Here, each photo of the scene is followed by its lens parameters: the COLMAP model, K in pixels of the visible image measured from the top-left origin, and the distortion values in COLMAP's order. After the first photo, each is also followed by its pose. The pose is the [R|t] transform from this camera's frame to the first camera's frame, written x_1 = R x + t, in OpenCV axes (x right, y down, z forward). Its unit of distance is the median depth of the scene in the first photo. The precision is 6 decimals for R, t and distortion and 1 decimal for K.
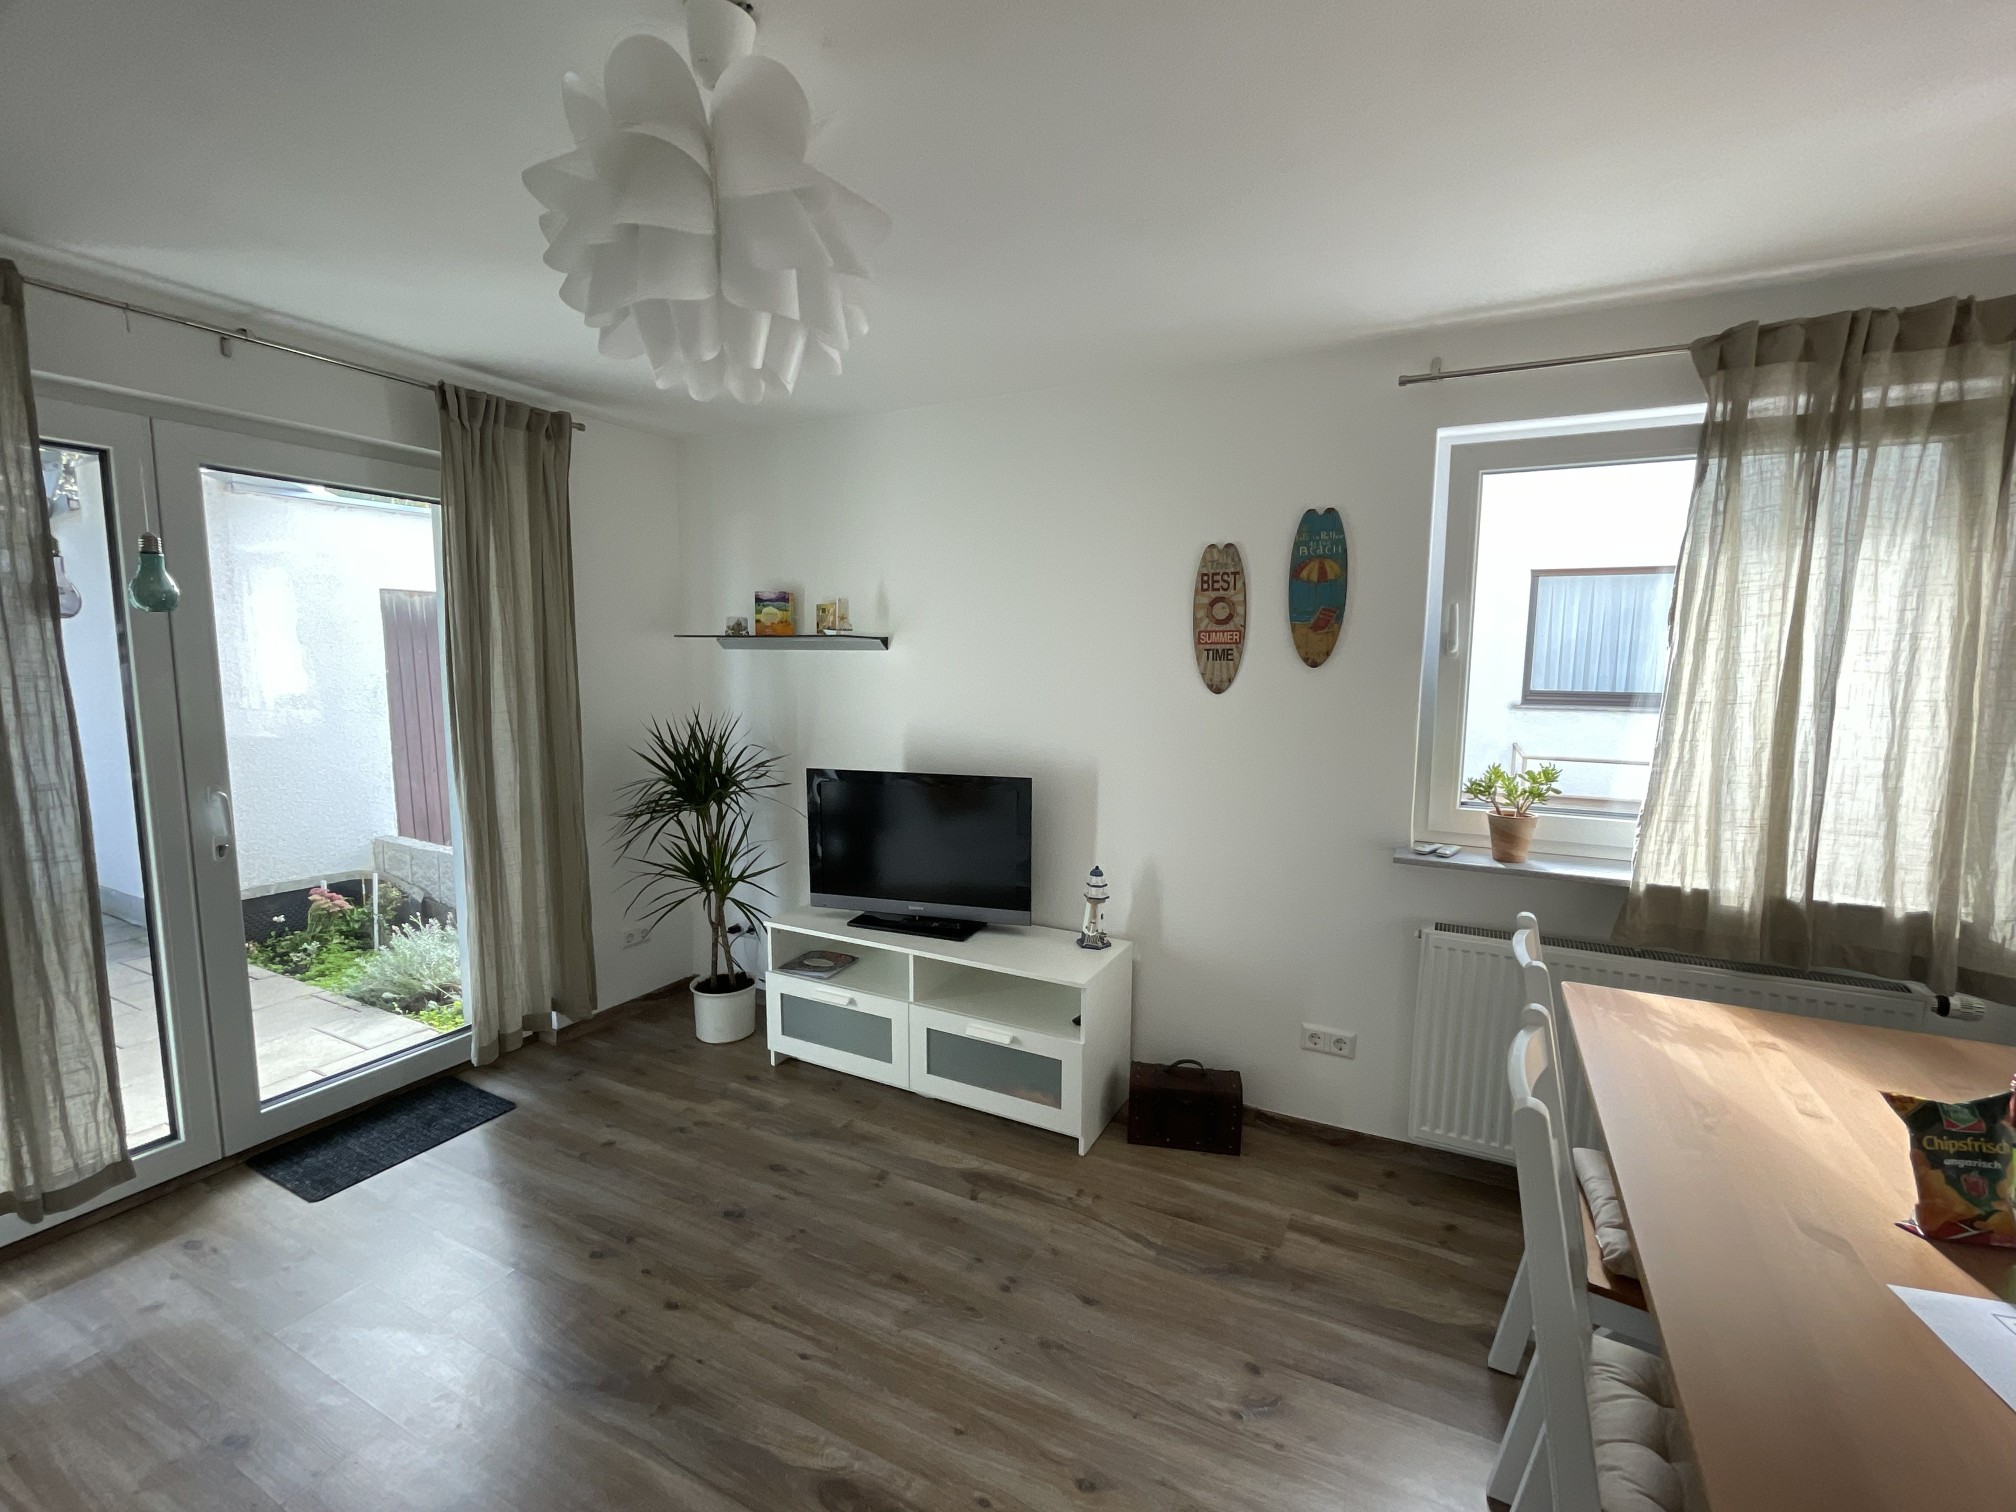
lens RADIAL K [[893.6, 0, 999.9], [0, 893.6, 762.7], [0, 0, 1]] dist [-0.004547, -0.001360]
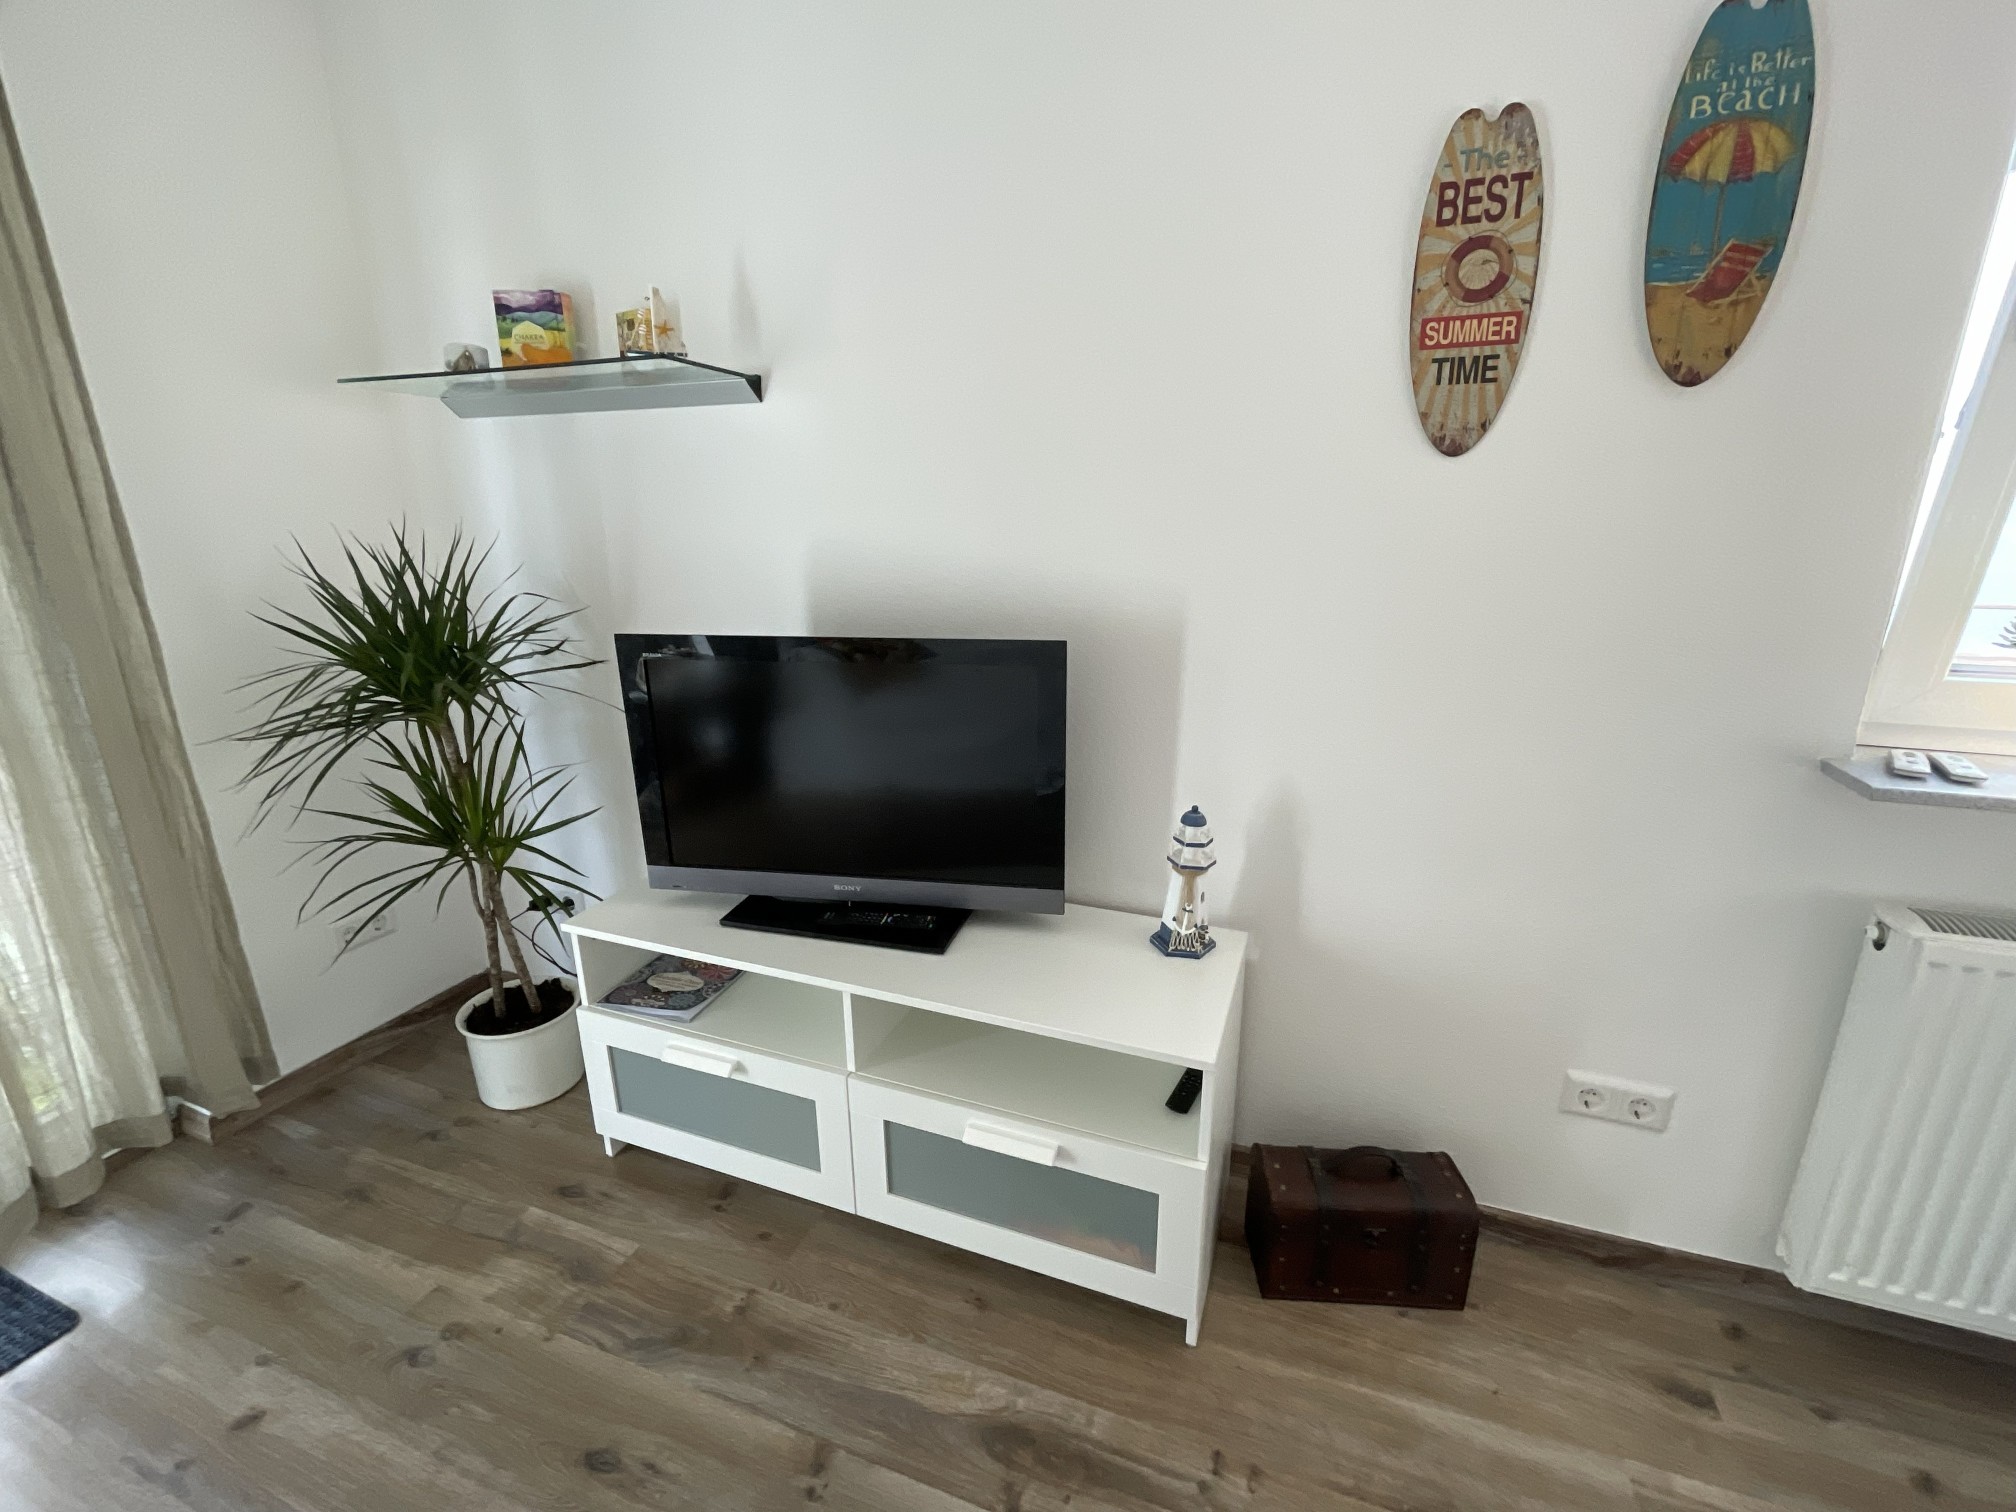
lens RADIAL K [[893.6, 0, 1007.3], [0, 893.6, 766.2], [0, 0, 1]] dist [-0.004547, -0.001360]
pose [[0.992718, -0.045503, 0.111538, -0.062372], [0.026848, 0.986199, 0.163371, 0.003991], [-0.117433, -0.159187, 0.980239, 0.533207]]
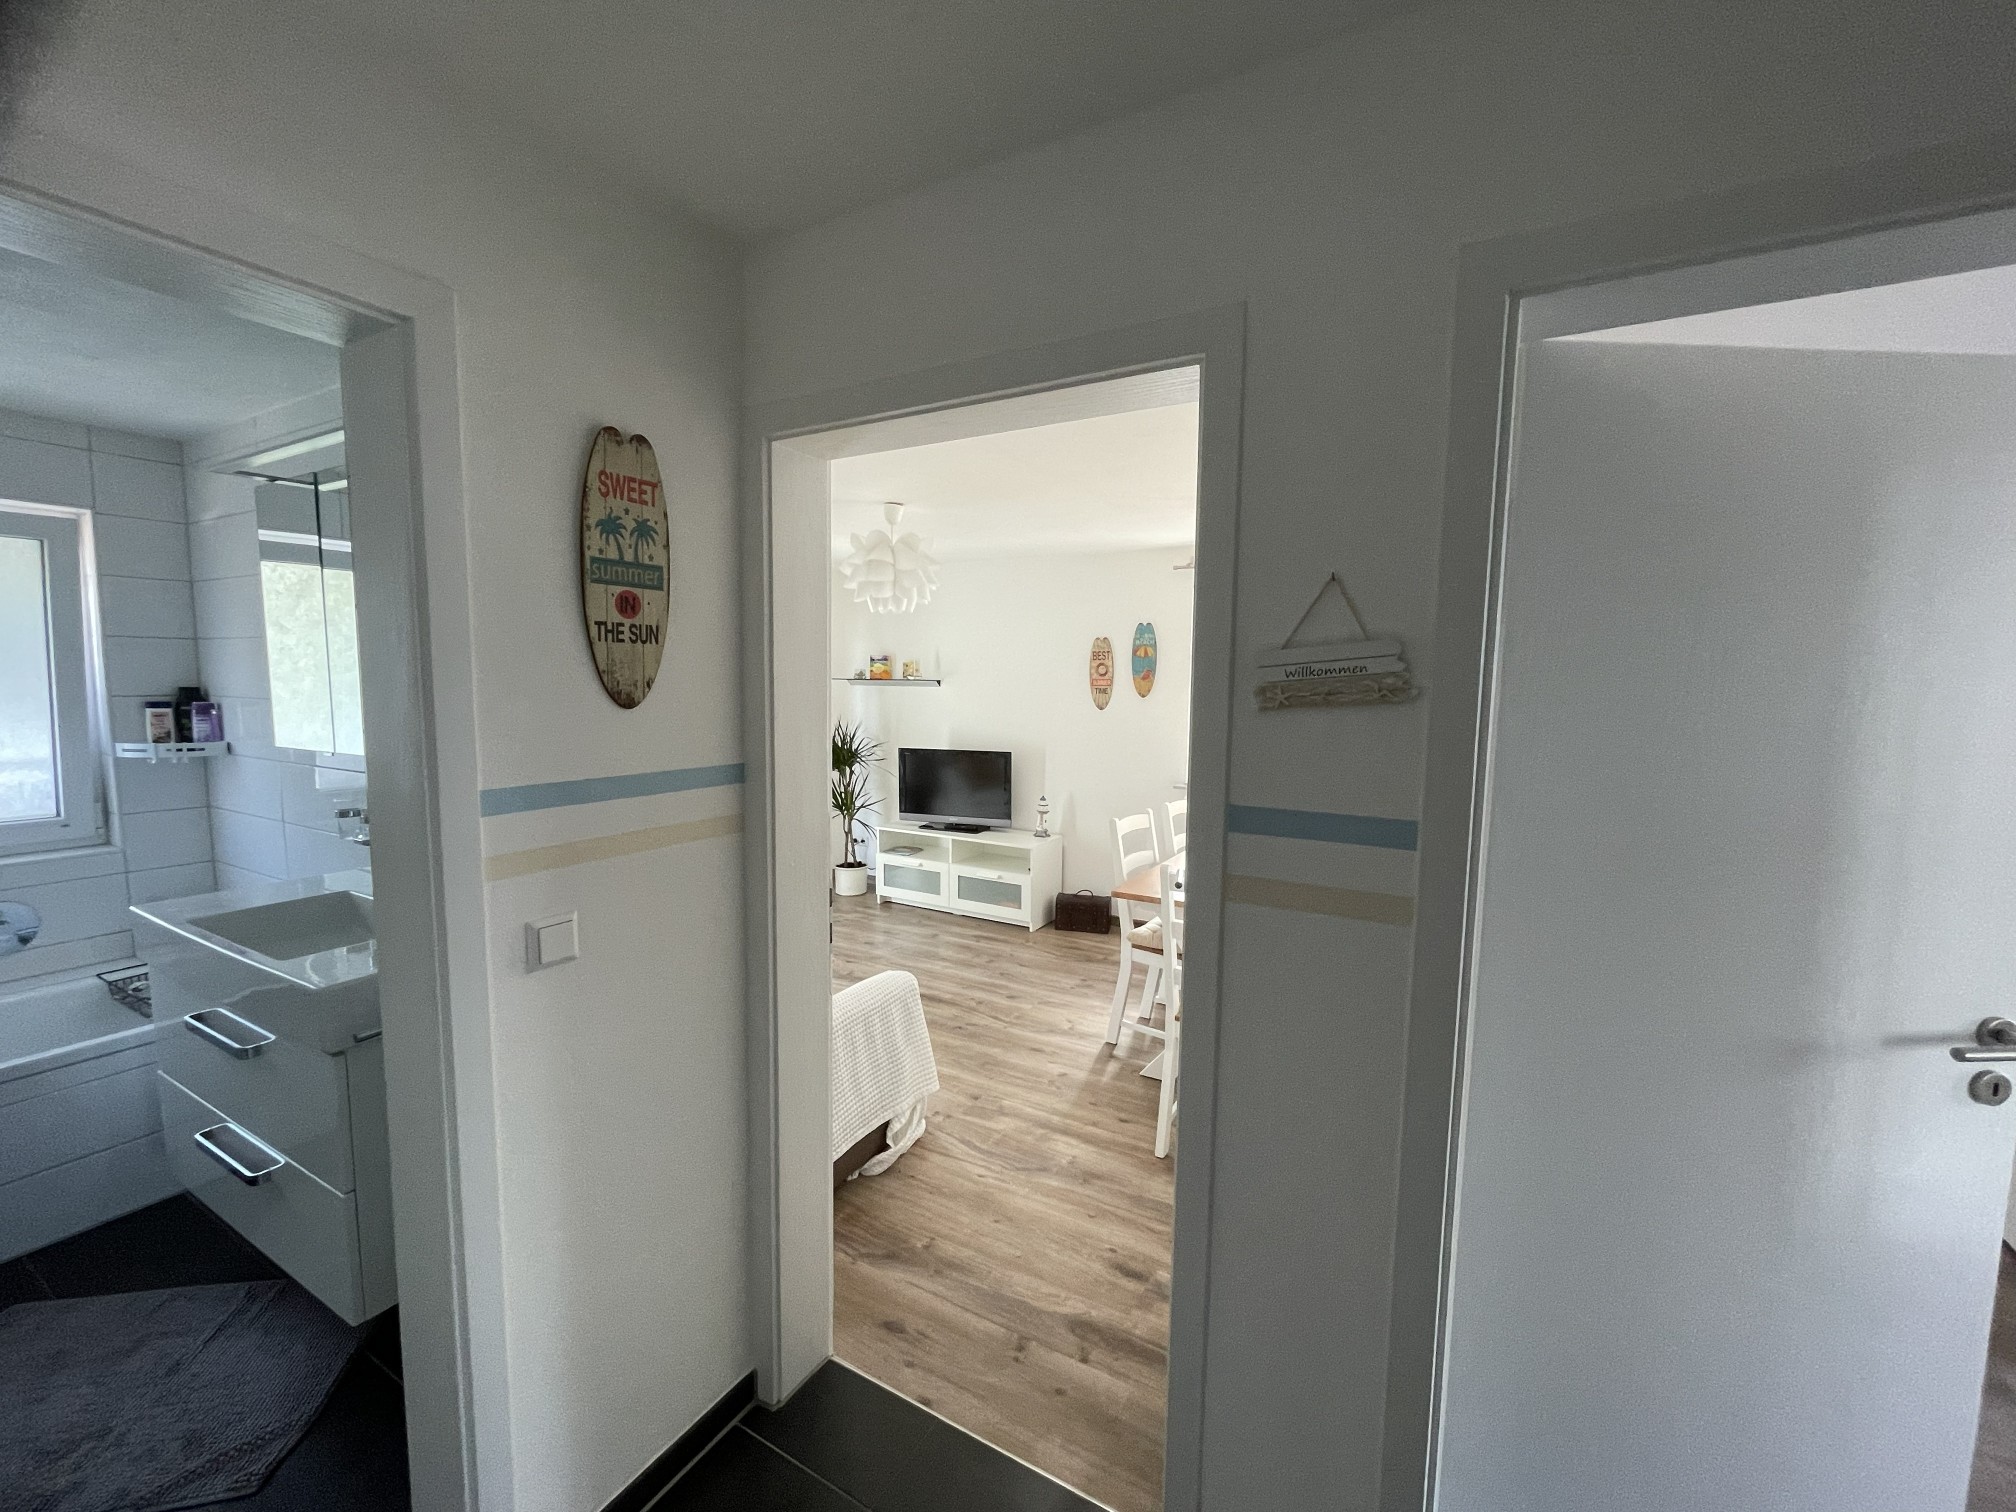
lens RADIAL K [[810.9, 0, 1007.1], [0, 810.9, 767.0], [0, 0, 1]] dist [0.001658, 0.000035]
pose [[0.999173, 0.007797, -0.039899, 0.106432], [-0.008376, 0.999862, -0.014365, 0.082935], [0.039782, 0.014687, 0.999100, -0.876329]]
